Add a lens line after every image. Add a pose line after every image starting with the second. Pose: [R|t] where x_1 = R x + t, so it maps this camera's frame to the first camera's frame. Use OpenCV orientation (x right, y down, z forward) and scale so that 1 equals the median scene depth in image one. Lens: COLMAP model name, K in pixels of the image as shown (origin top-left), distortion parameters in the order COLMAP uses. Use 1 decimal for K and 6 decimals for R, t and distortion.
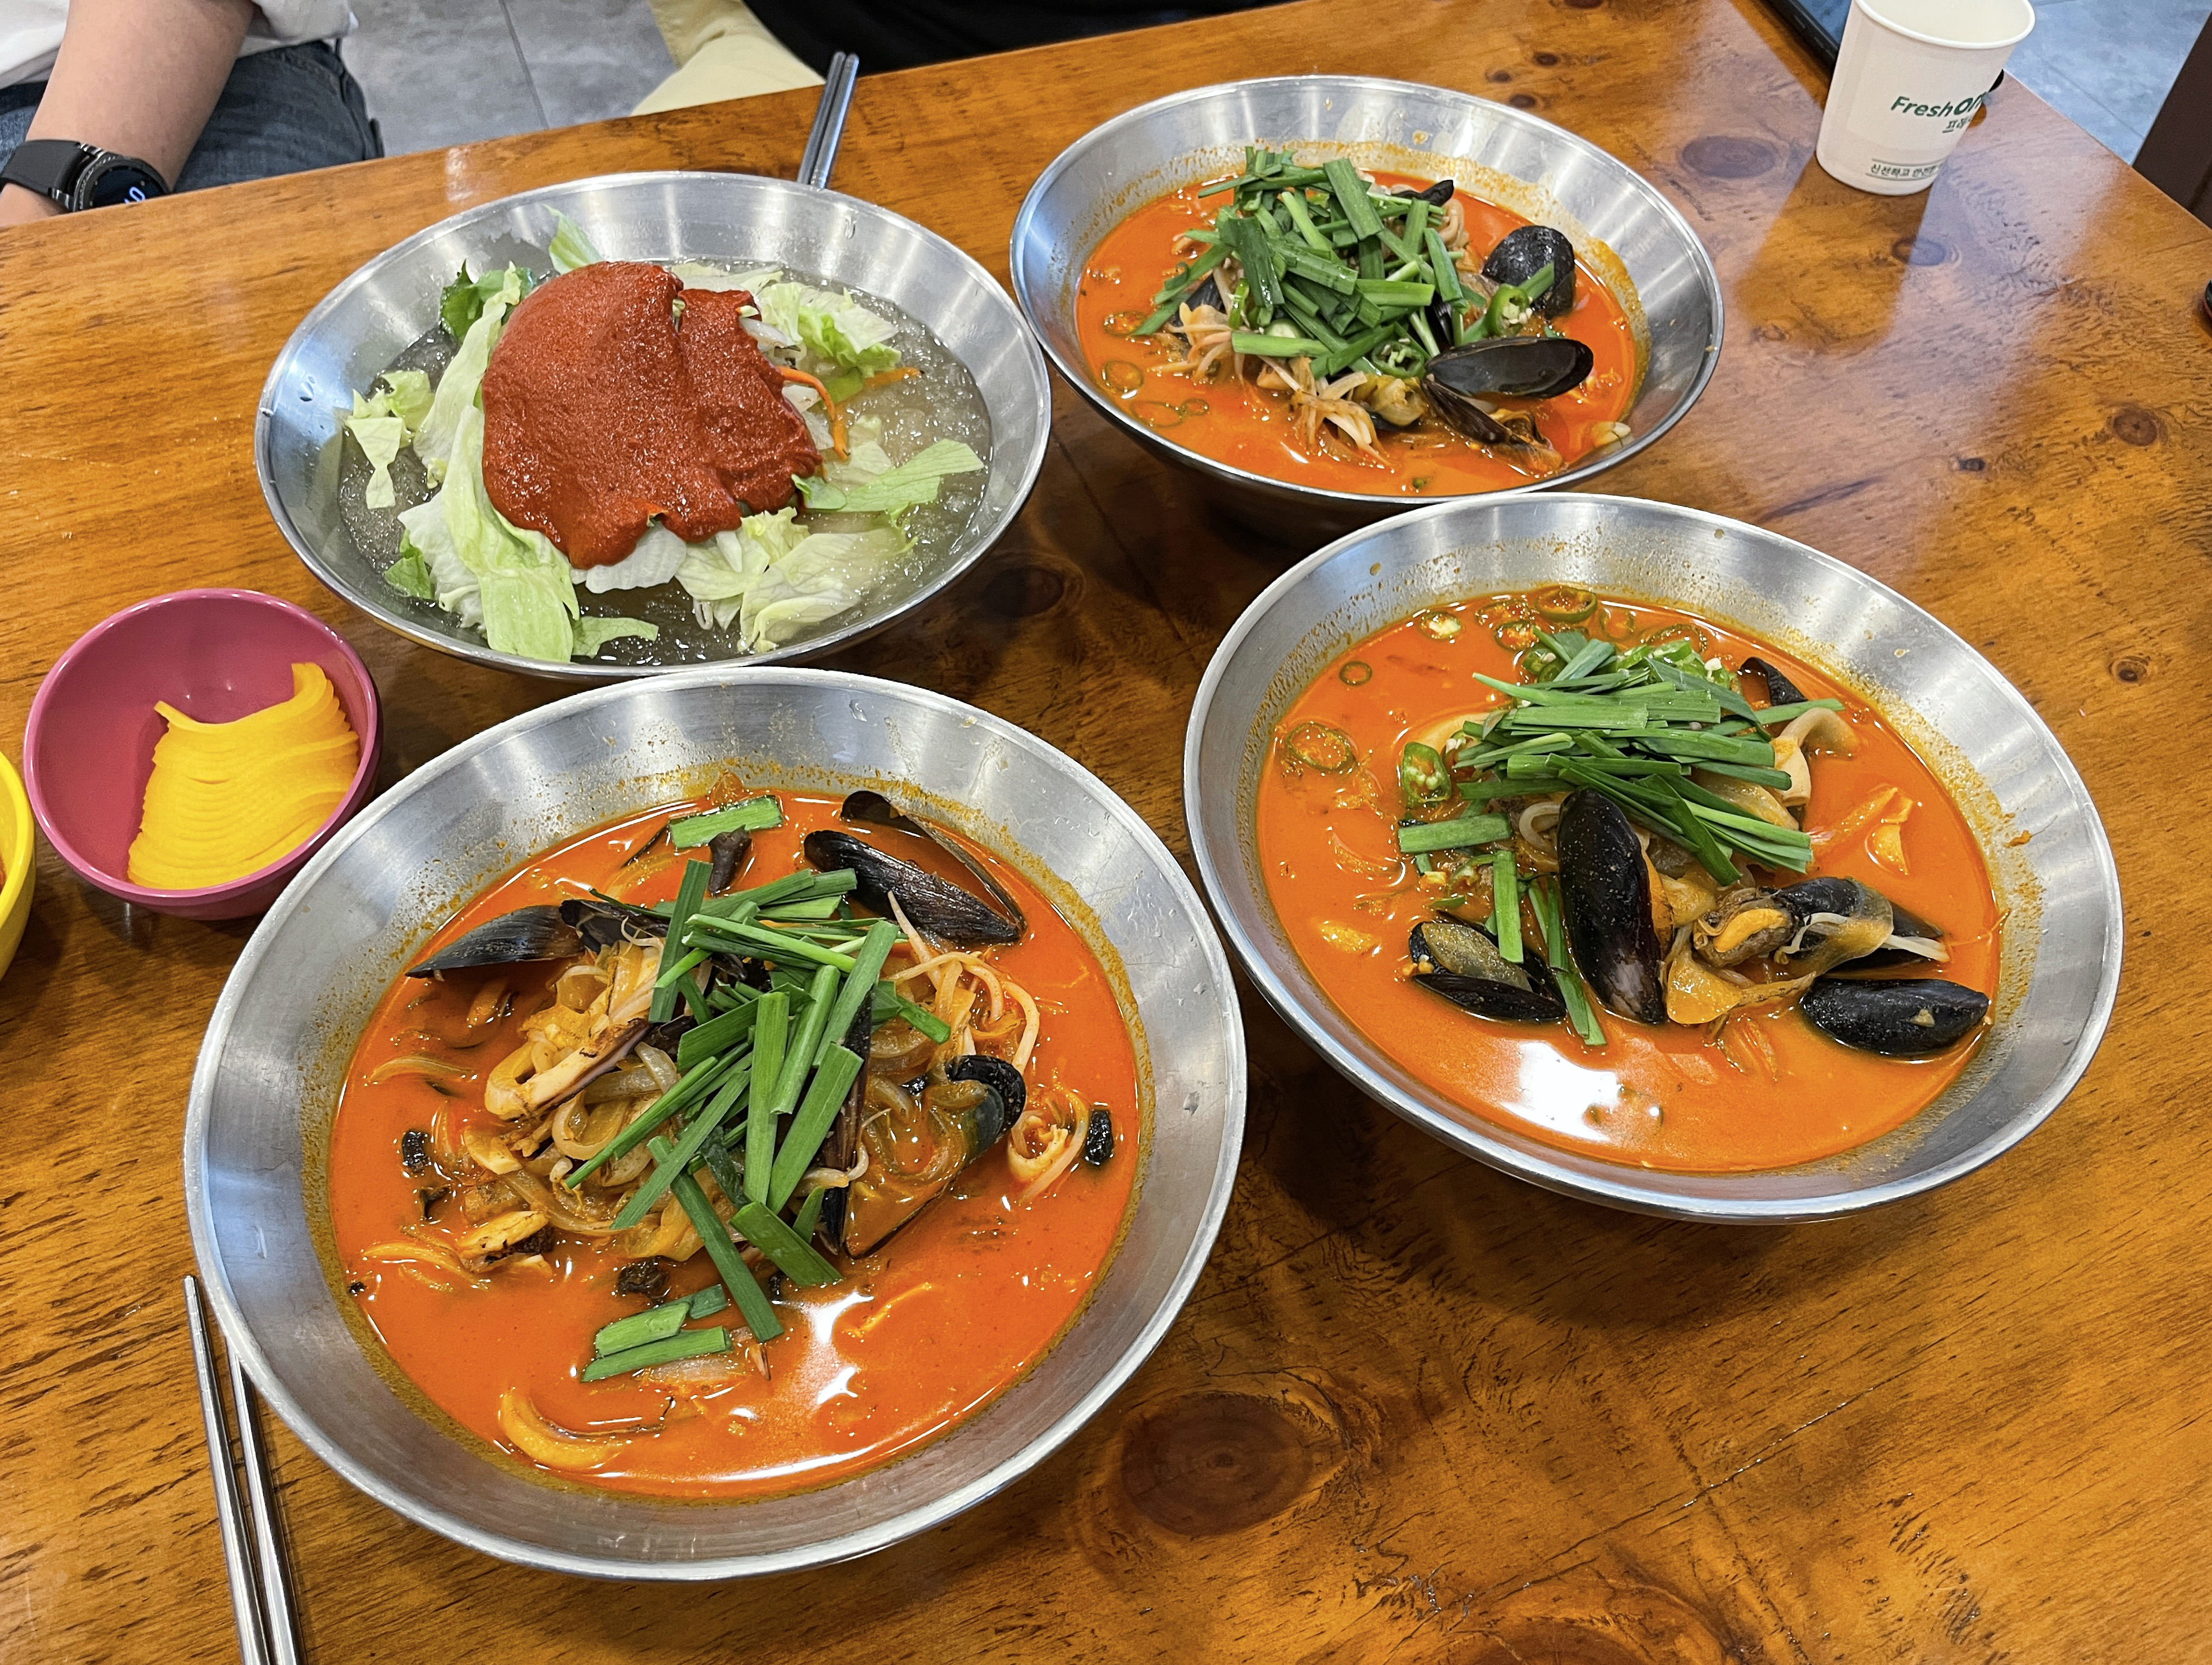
lens RADIAL K [[1654.3, 0, 1083.4], [0, 1654.3, 875.7], [0, 0, 1]] dist [-0.002456, -0.010856]
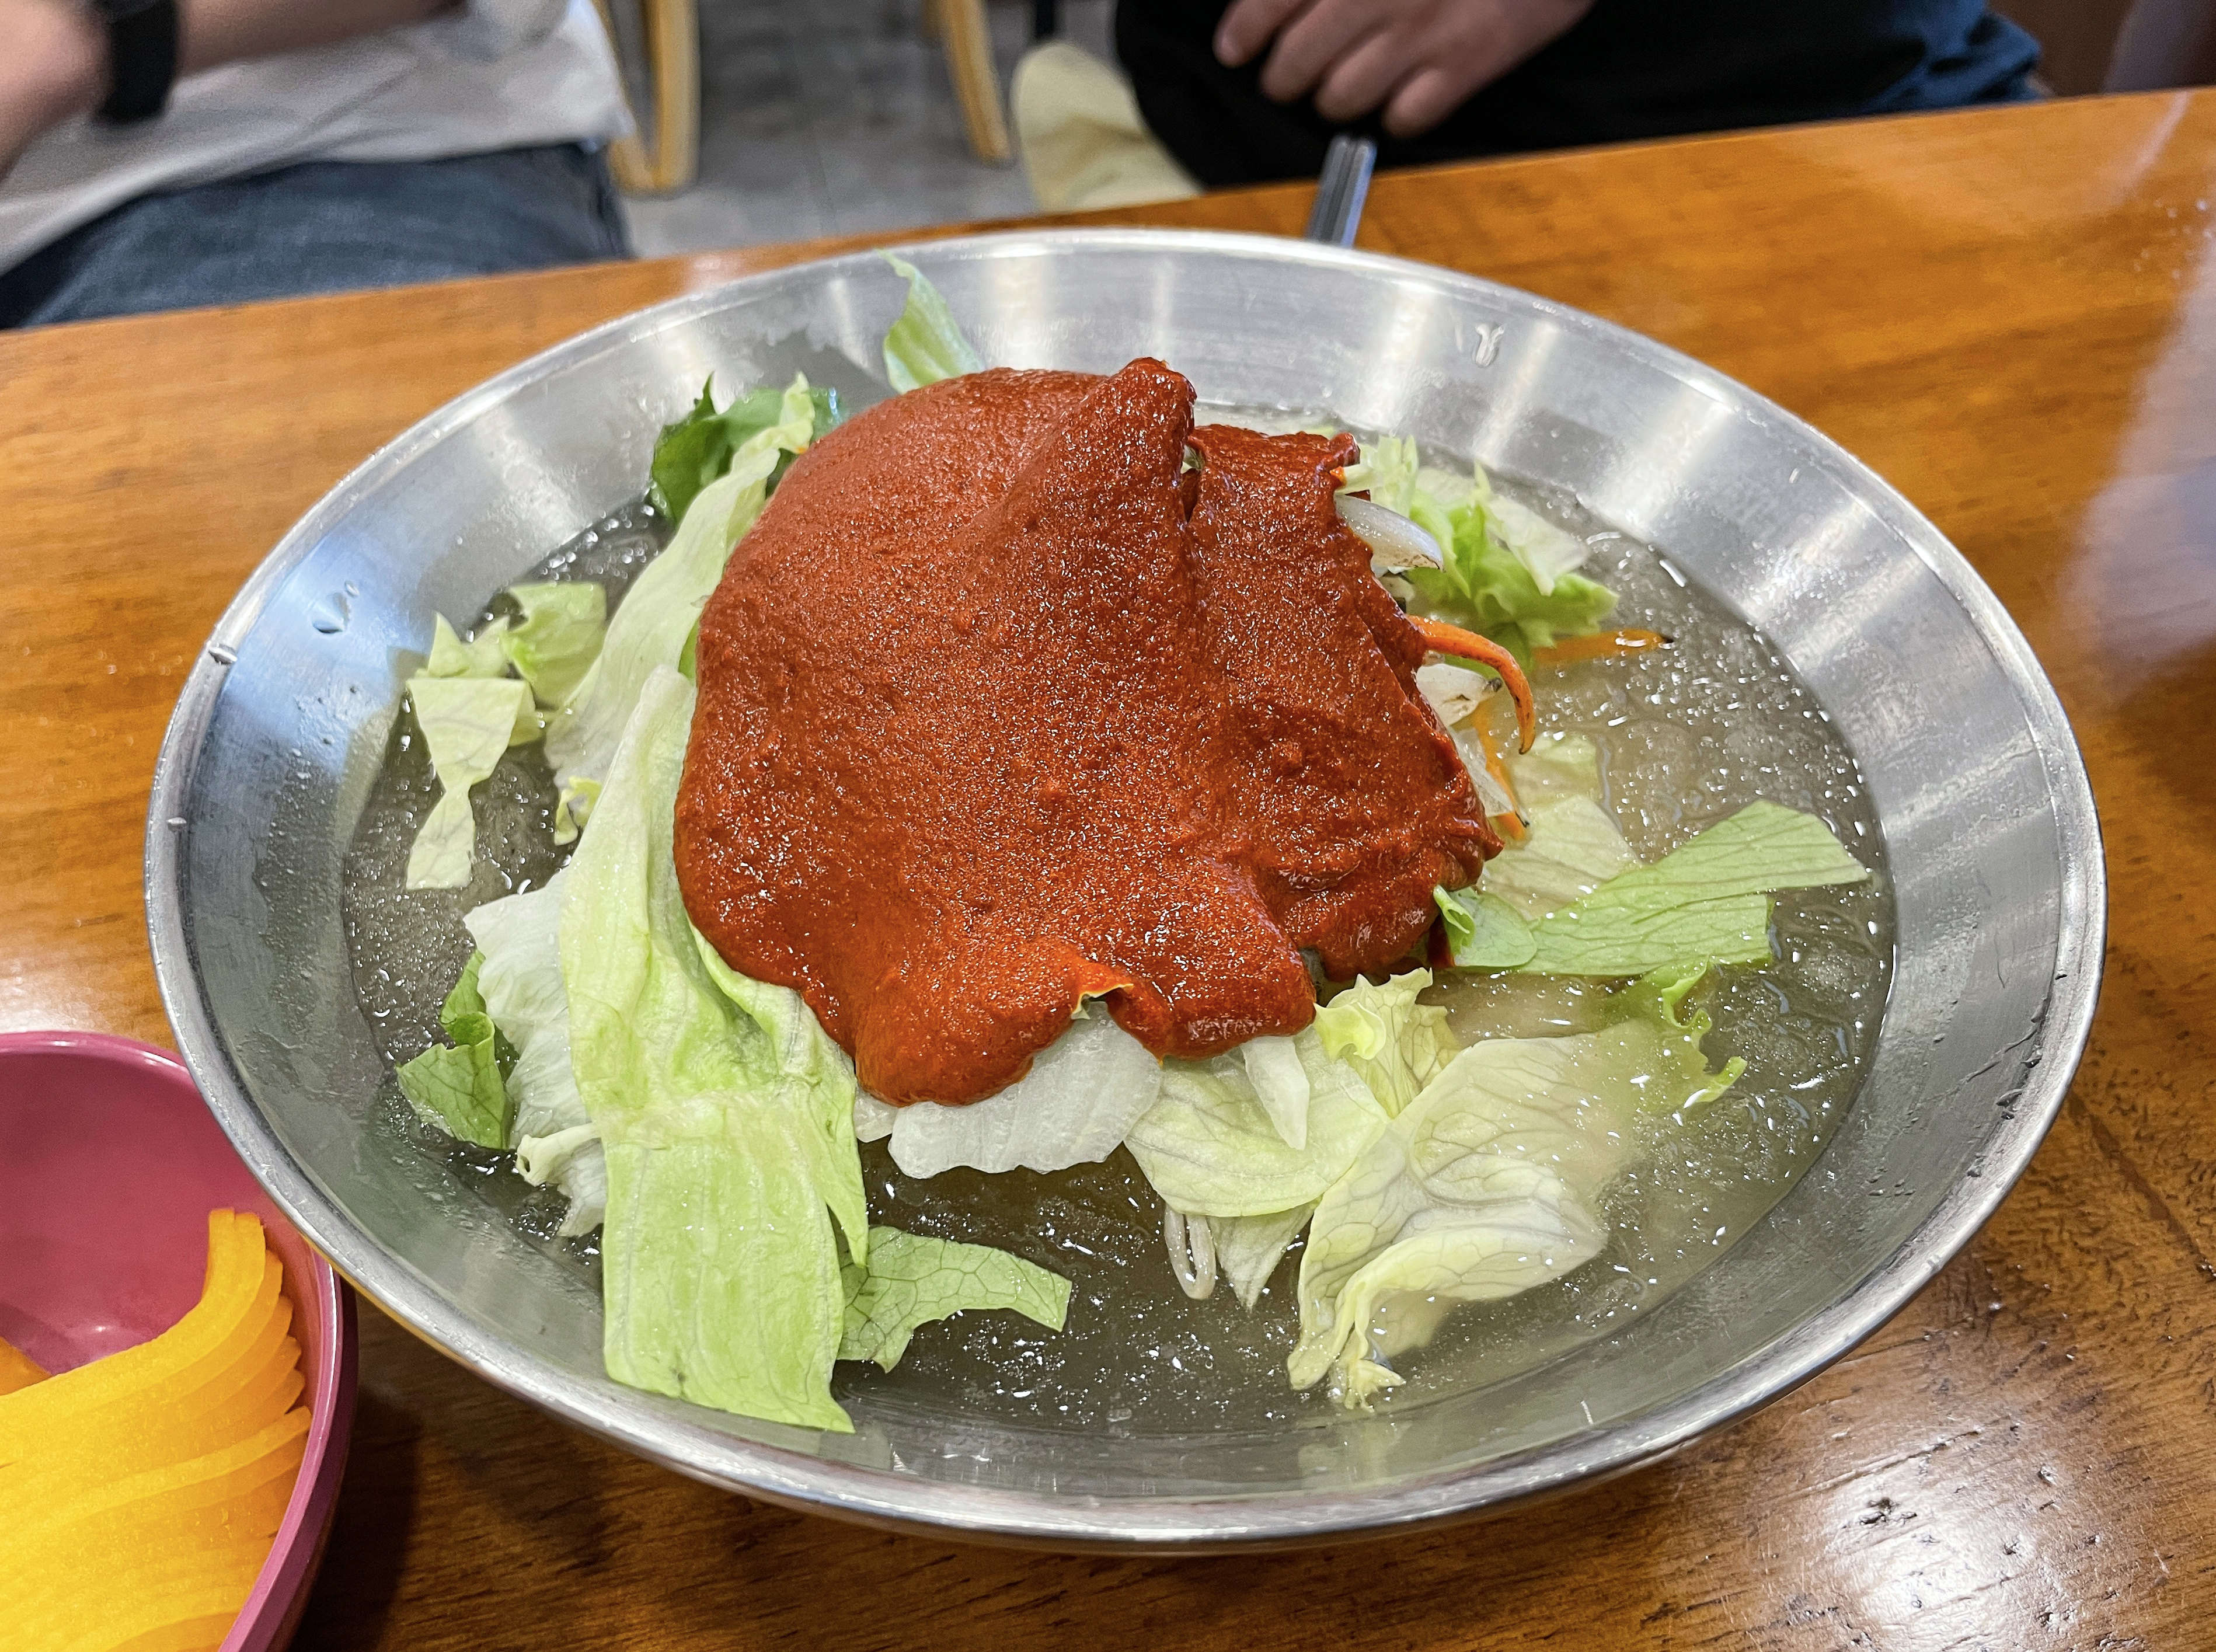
lens RADIAL K [[1673.5, 0, 1110.4], [0, 1673.5, 825.1], [0, 0, 1]] dist [0.004334, -0.005465]
pose [[0.989399, 0.065659, -0.129534, -0.201864], [-0.086864, 0.982372, -0.165528, -0.185064], [0.116382, 0.175025, 0.977661, 0.604961]]
